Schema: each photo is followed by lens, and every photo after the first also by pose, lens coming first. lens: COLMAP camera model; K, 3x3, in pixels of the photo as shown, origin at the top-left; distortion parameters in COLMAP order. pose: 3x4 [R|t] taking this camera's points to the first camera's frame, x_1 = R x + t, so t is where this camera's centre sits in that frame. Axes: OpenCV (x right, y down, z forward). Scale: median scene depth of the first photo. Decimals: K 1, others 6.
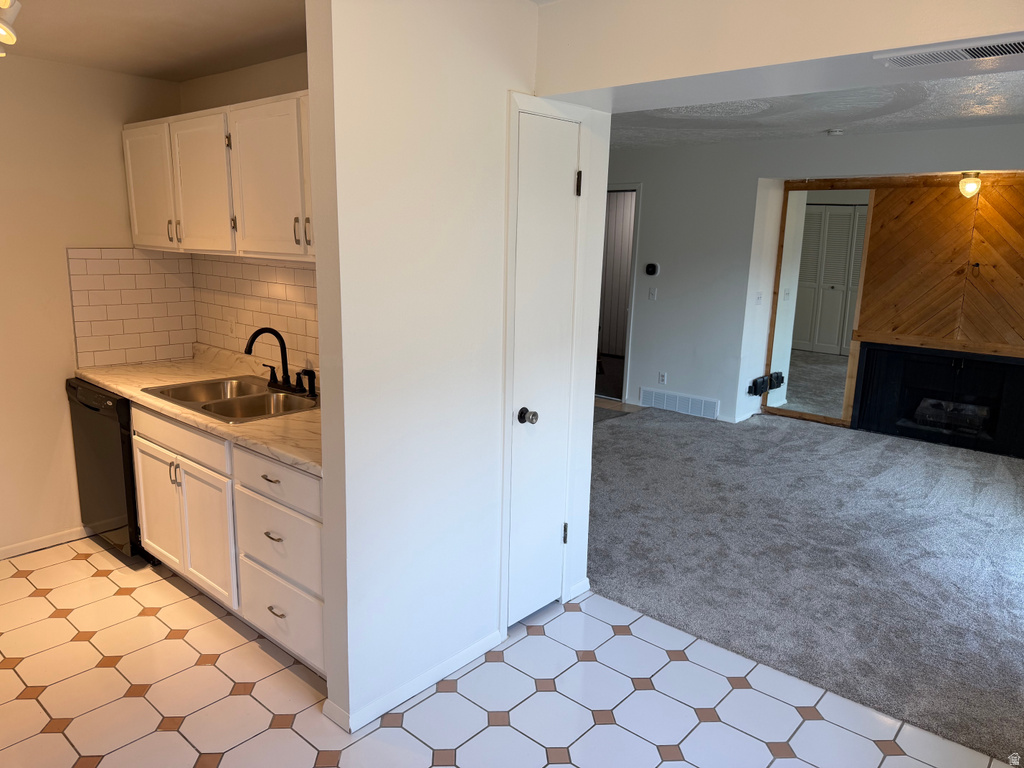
lens RADIAL K [[727.2, 0, 512.0], [0, 727.2, 384.0], [0, 0, 1]] dist [0.002240, -0.002139]
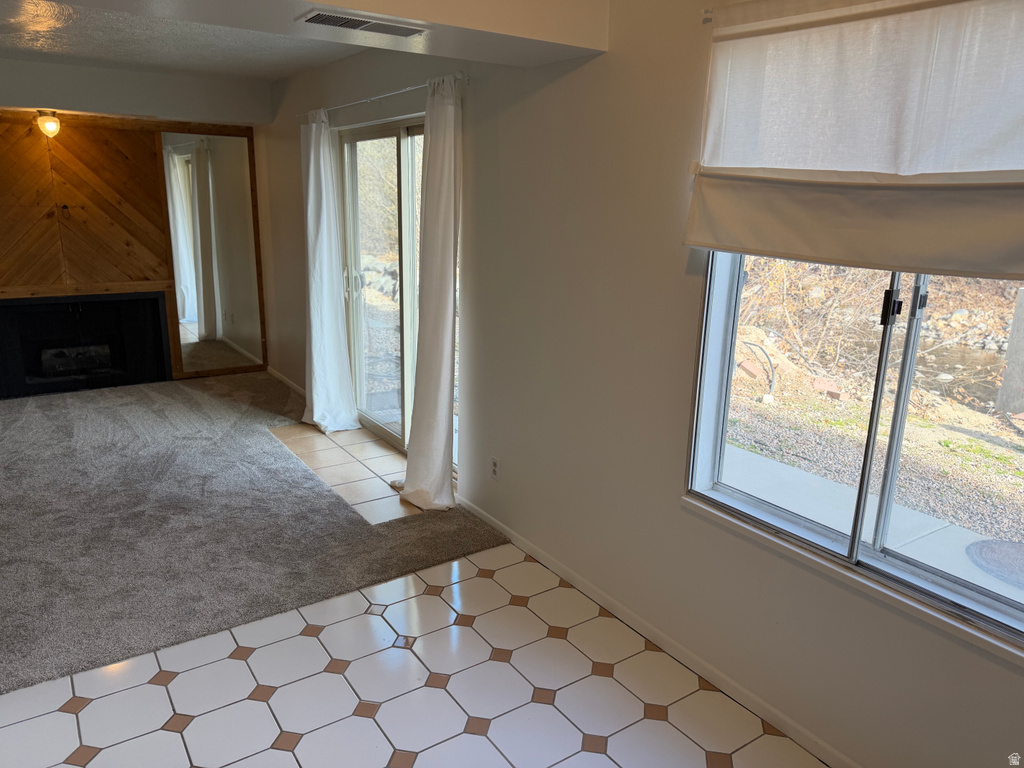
lens RADIAL K [[714.6, 0, 512.0], [0, 714.6, 384.0], [0, 0, 1]] dist [0.001433, -0.004205]
pose [[0.247248, -0.258606, 0.933805, -0.208734], [0.181280, 0.959056, 0.217600, -0.037696], [-0.951844, 0.115479, 0.284004, 0.190260]]
